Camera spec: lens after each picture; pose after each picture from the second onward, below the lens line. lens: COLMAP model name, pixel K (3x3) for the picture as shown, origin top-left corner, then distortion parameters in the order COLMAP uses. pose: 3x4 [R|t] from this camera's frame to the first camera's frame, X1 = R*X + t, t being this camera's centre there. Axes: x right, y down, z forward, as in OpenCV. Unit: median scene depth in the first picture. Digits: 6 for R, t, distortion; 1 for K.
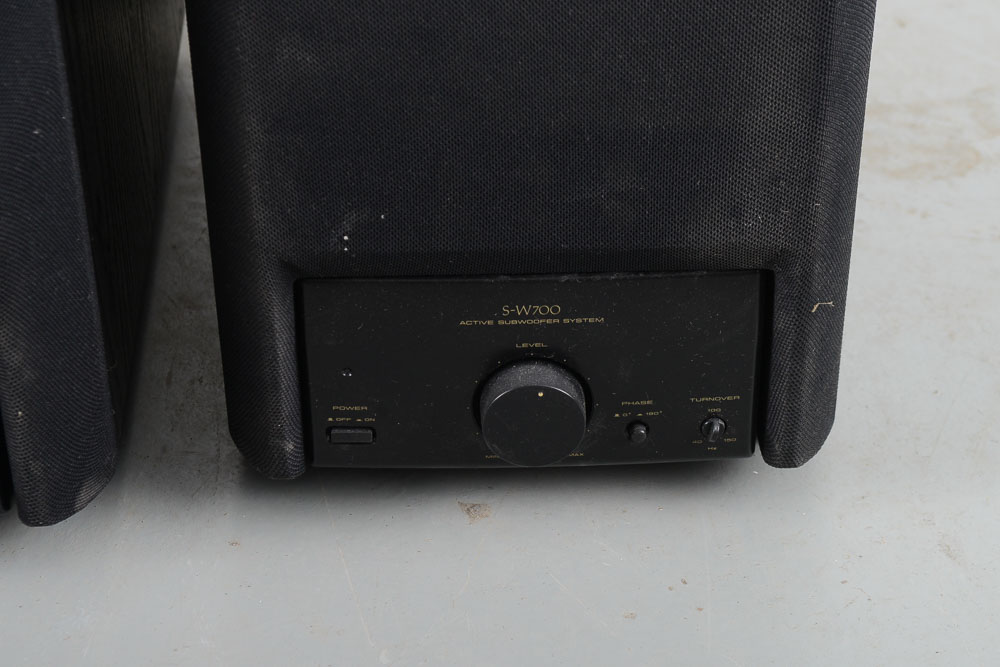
lens RADIAL K [[2308.9, 0, 521.6], [0, 2308.9, 328.2], [0, 0, 1]] dist [0.268436, 0.000000]
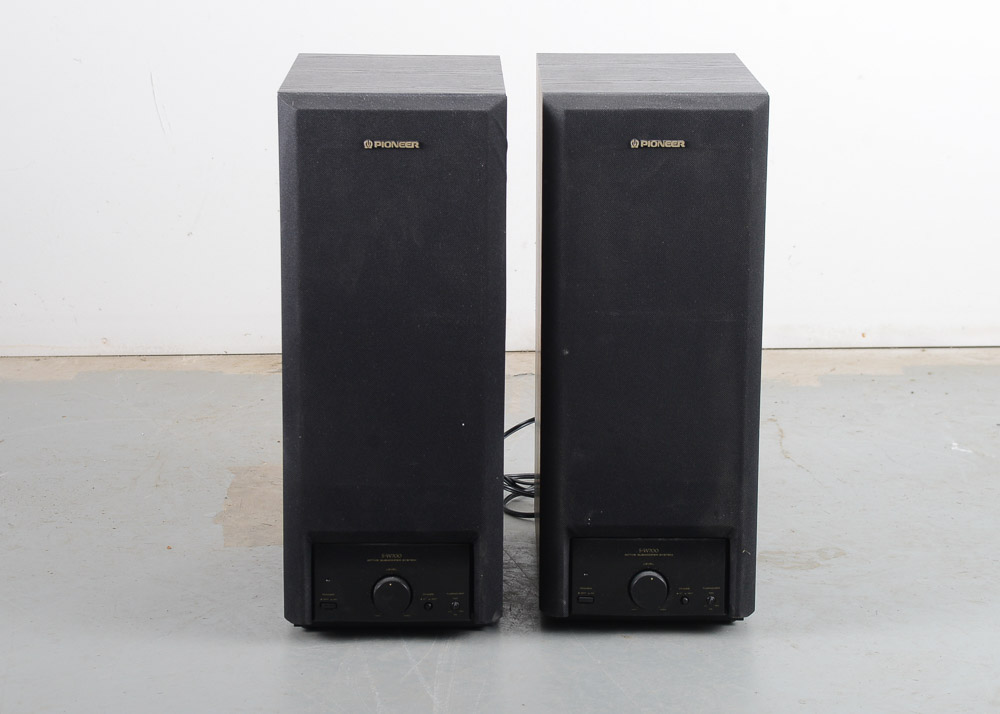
lens RADIAL K [[2511.9, 0, 523.3], [0, 2511.9, 363.8], [0, 0, 1]] dist [0.388261, 0.000000]
pose [[0.999823, 0.013973, -0.012632, -0.118240], [-0.017726, 0.924858, -0.379900, 0.993880], [0.006375, 0.380056, 0.924941, -2.076222]]
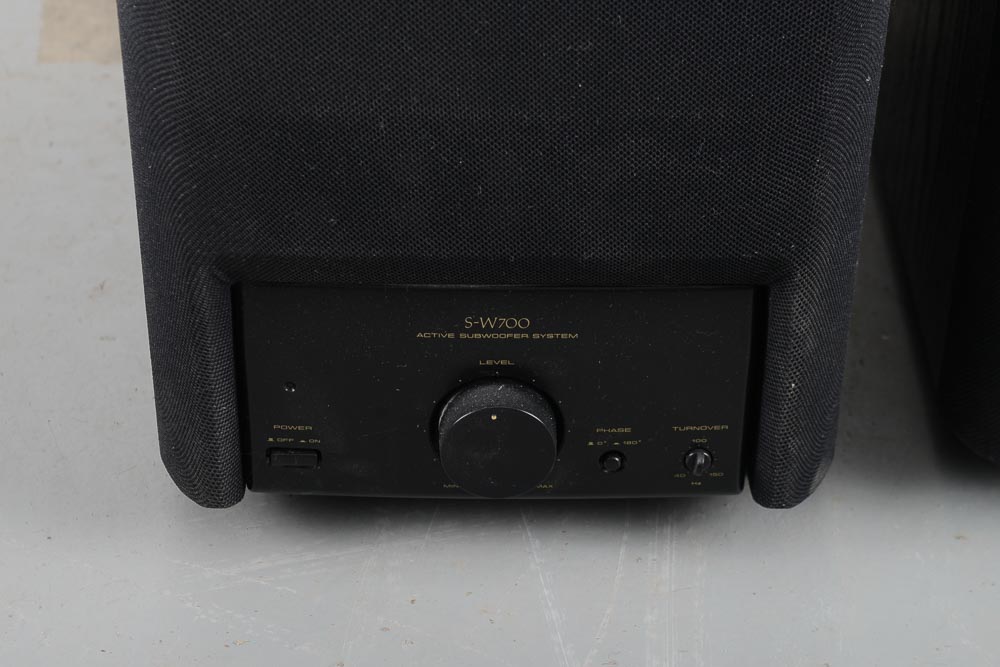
lens RADIAL K [[2308.9, 0, 505.8], [0, 2308.9, 334.7], [0, 0, 1]] dist [0.268436, 0.000000]
pose [[0.999381, 0.029812, -0.018663, -0.300876], [-0.029917, 0.999538, -0.005405, 0.023743], [0.018494, 0.005960, 0.999811, 0.072553]]
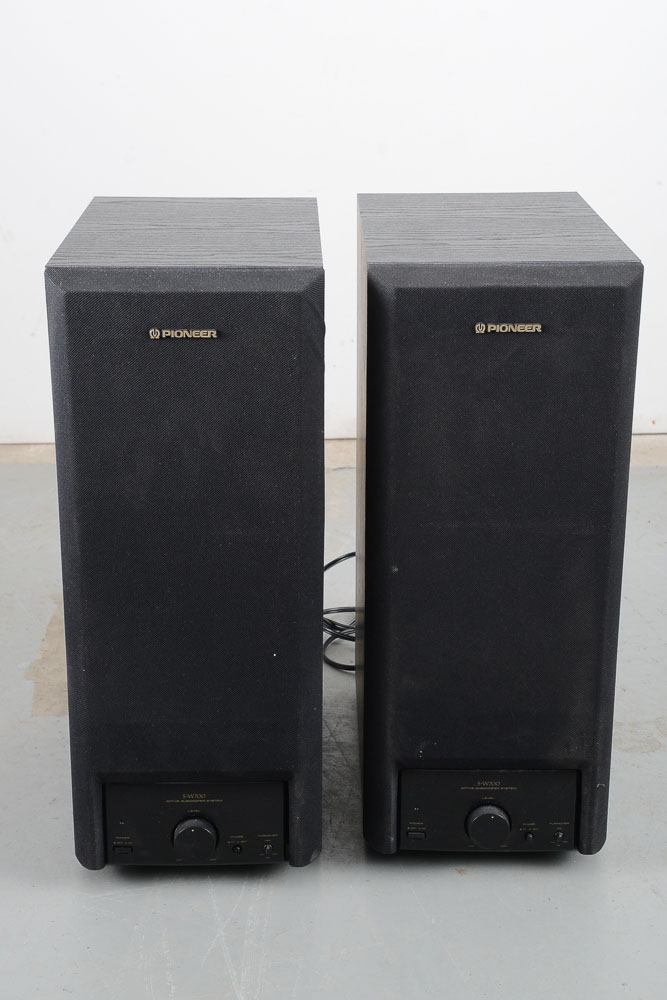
lens RADIAL K [[1598.8, 0, 317.1], [0, 1598.8, 492.3], [0, 0, 1]] dist [0.188873, 0.000000]
pose [[0.999628, 0.012418, -0.024275, -0.147270], [-0.018592, 0.961643, -0.273673, 0.175239], [0.019946, 0.274023, 0.961516, -0.836085]]
